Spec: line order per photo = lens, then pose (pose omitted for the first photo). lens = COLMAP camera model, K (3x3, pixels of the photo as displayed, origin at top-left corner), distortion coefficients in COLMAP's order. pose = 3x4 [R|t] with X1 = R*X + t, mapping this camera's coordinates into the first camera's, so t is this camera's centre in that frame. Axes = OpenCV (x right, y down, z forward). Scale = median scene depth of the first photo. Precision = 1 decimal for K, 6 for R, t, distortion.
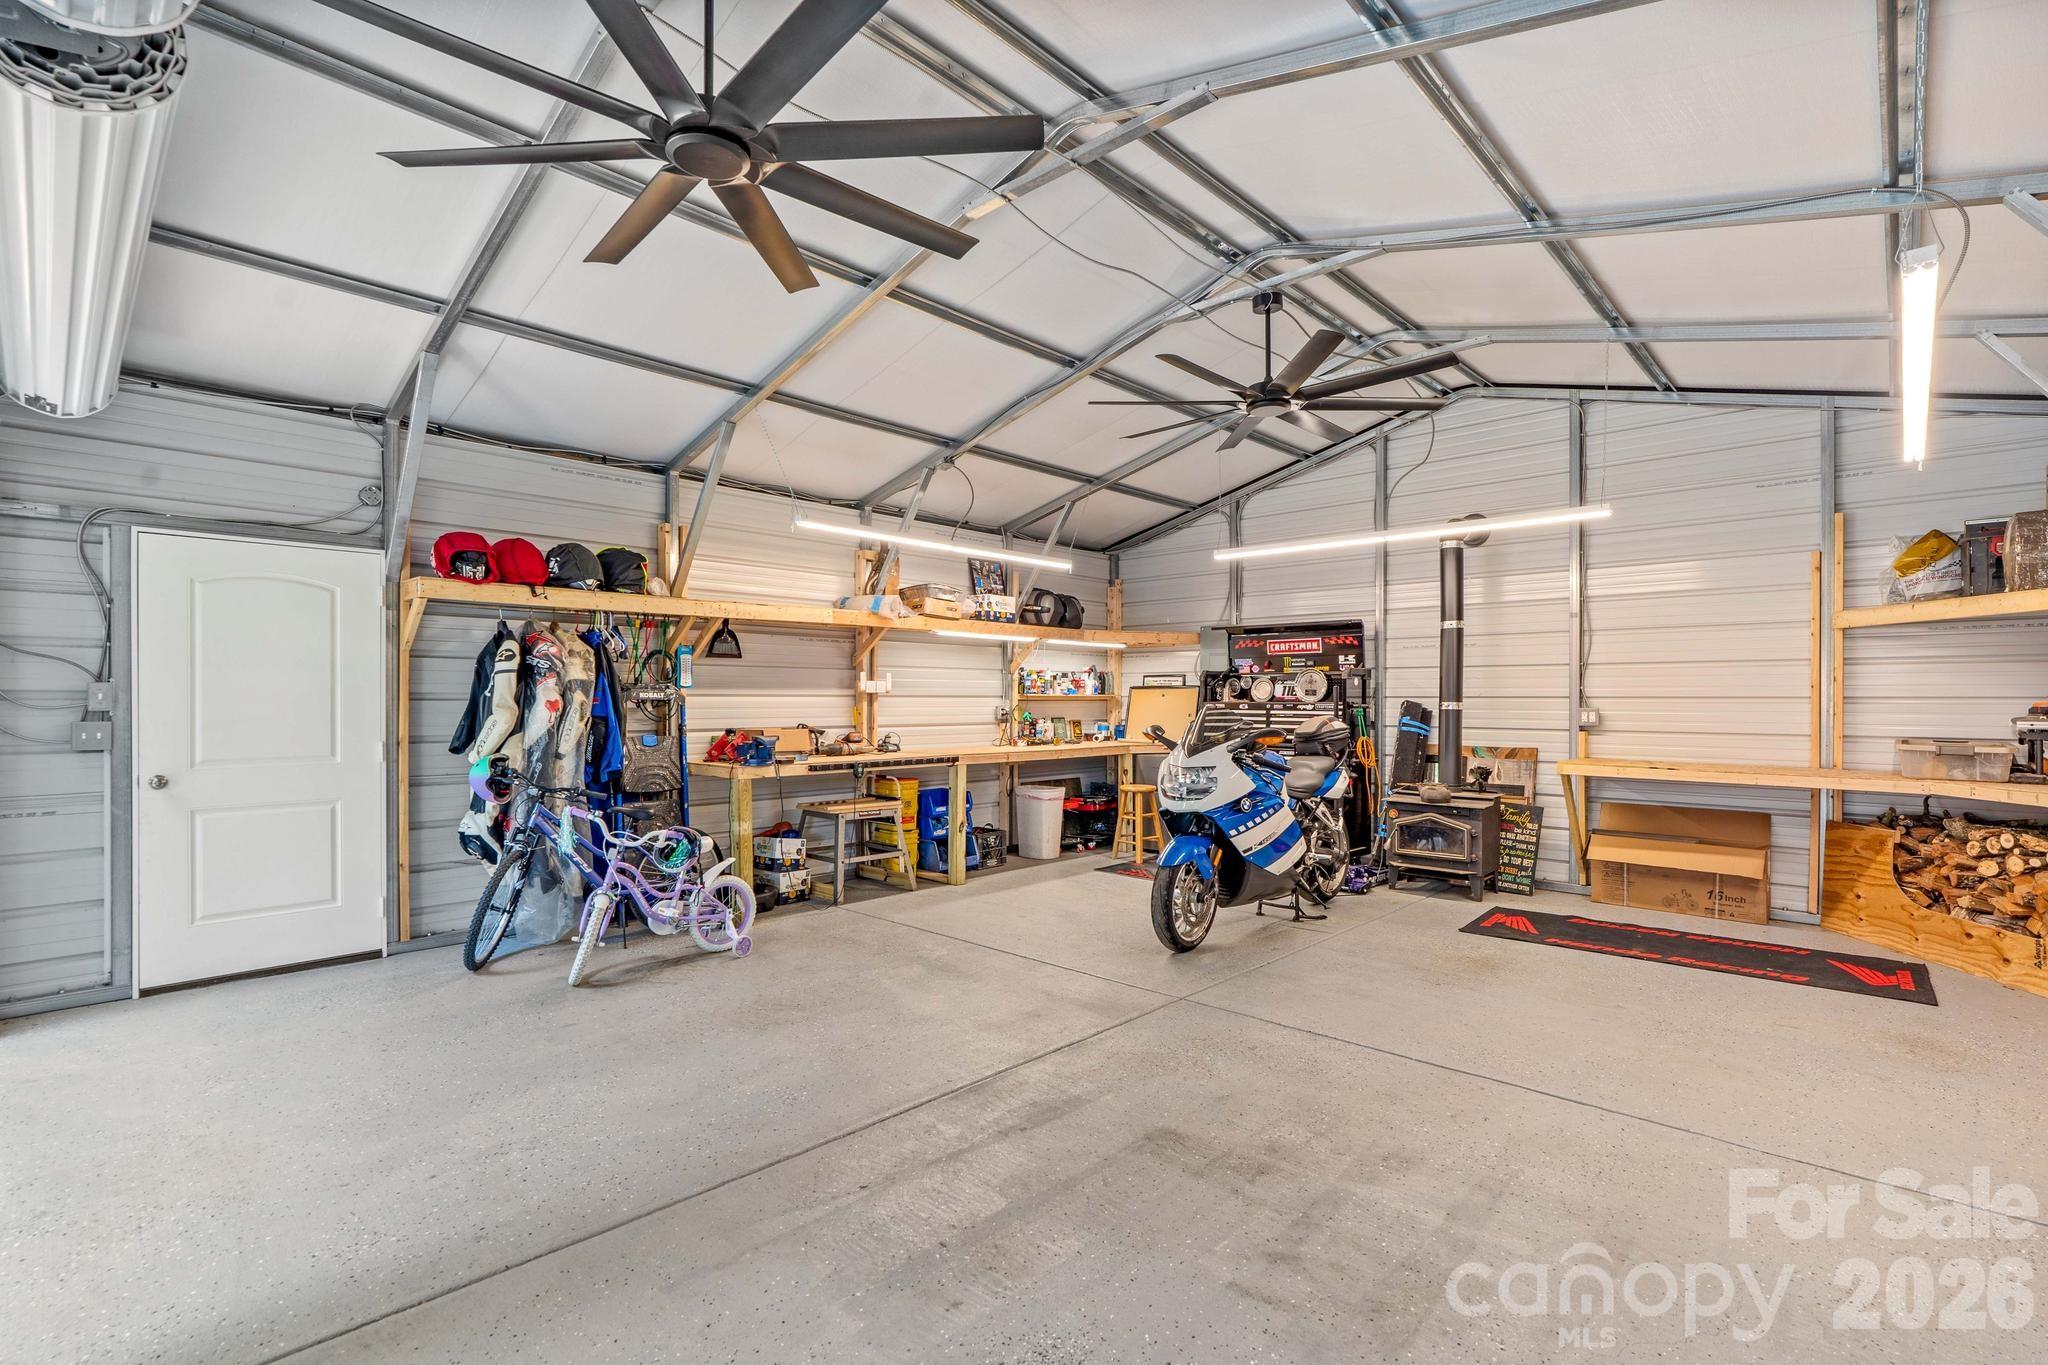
lens RADIAL K [[945.5, 0, 1022.1], [0, 945.5, 685.4], [0, 0, 1]] dist [-0.022132, 0.007065]
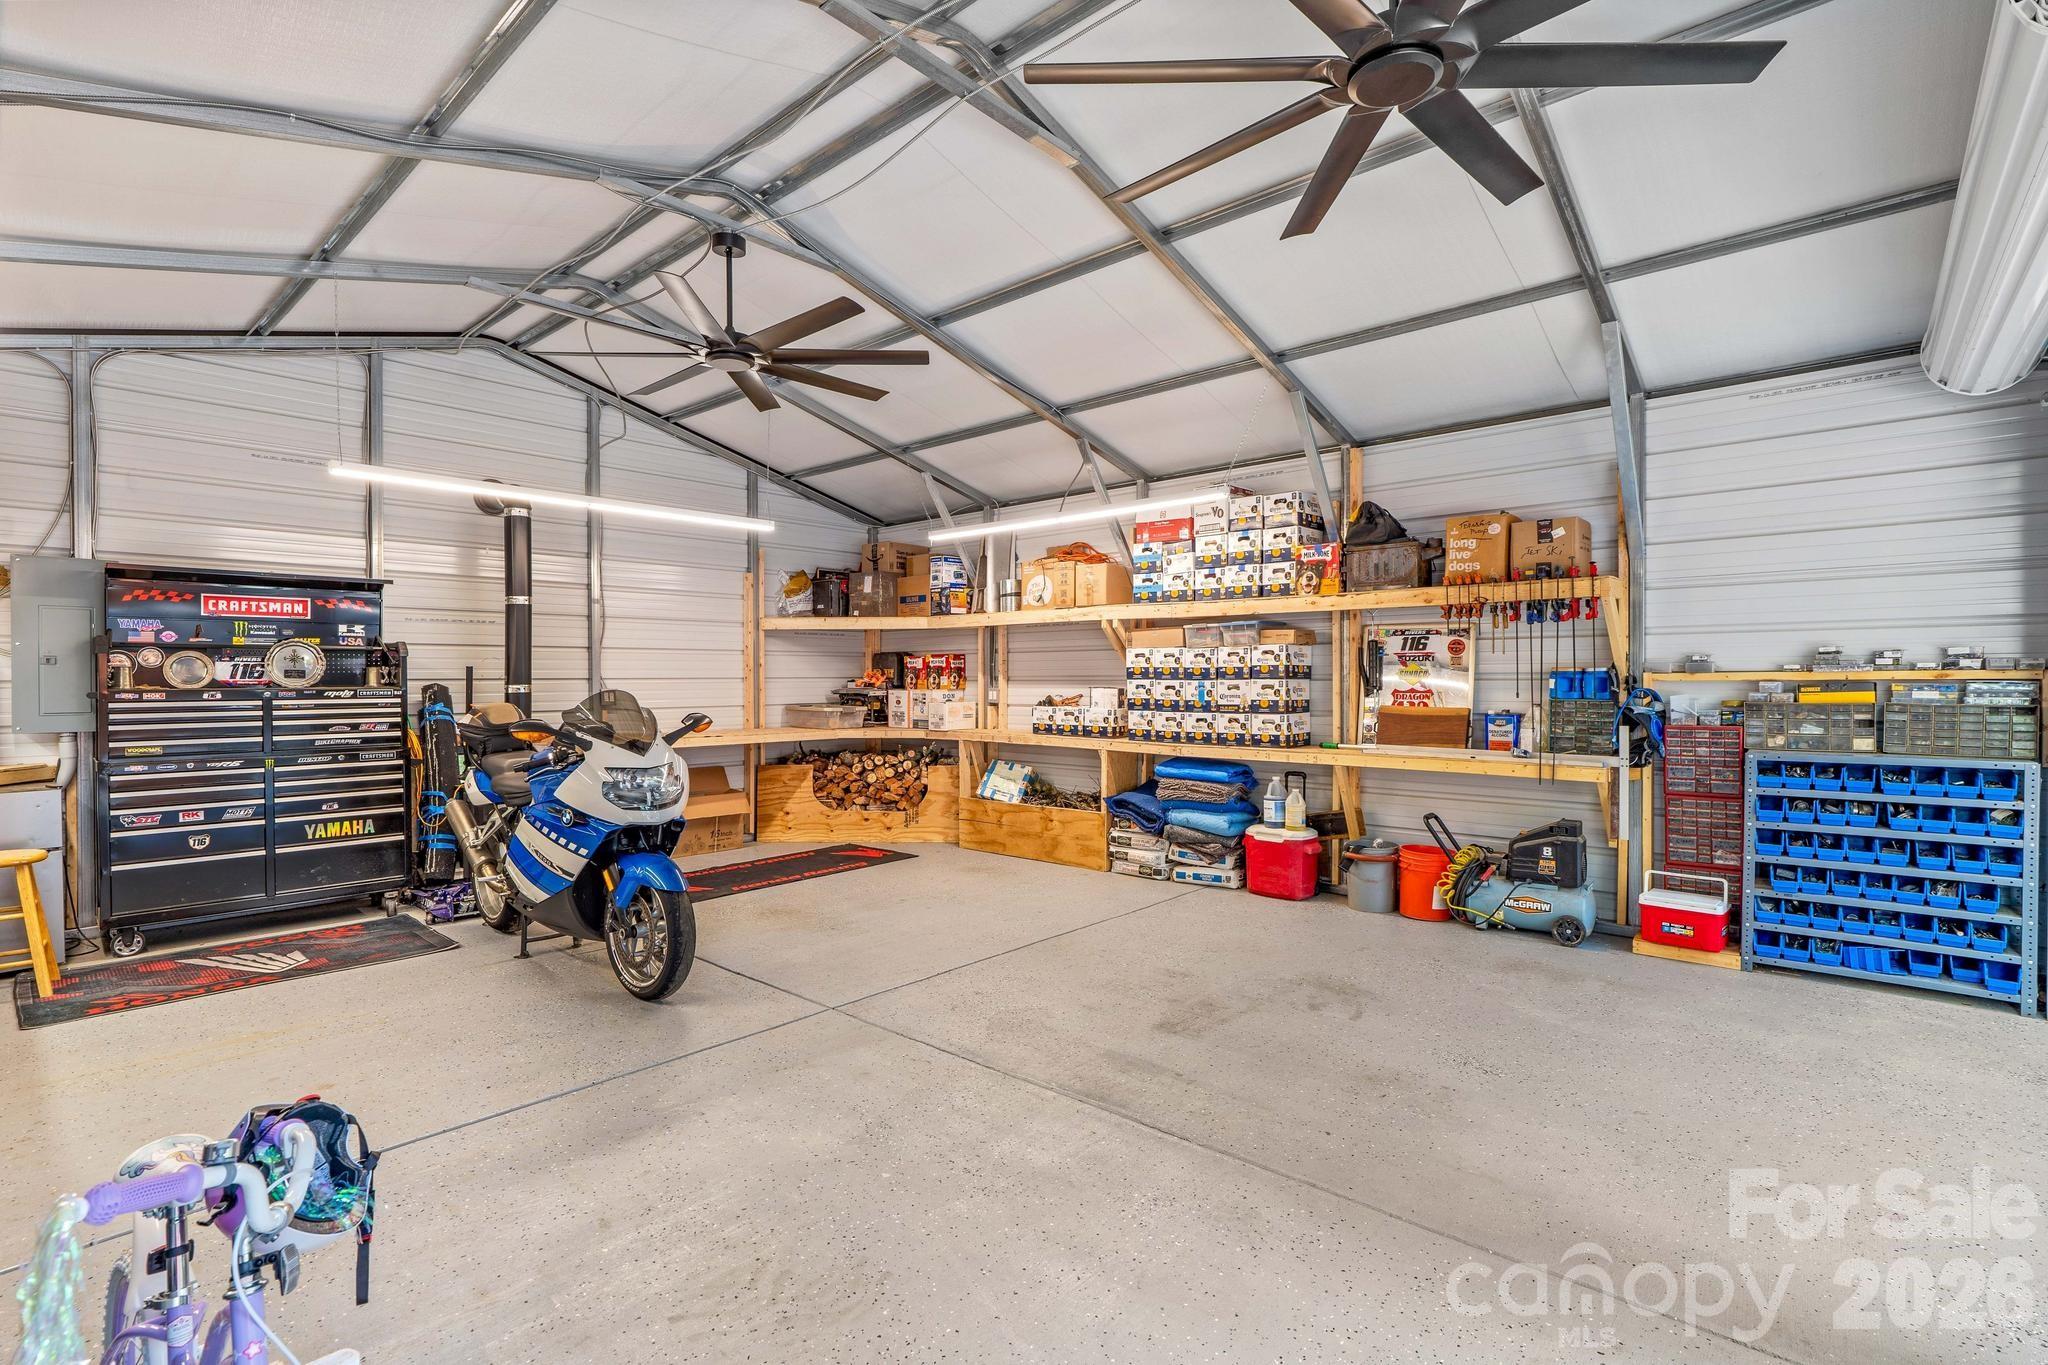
lens RADIAL K [[945.5, 0, 1021.1], [0, 945.5, 689.9], [0, 0, 1]] dist [-0.022132, 0.007065]
pose [[-0.040232, -0.016087, 0.999061, -0.528550], [-0.009547, 0.999831, 0.015715, 0.003992], [-0.999145, -0.008905, -0.040379, 0.603560]]
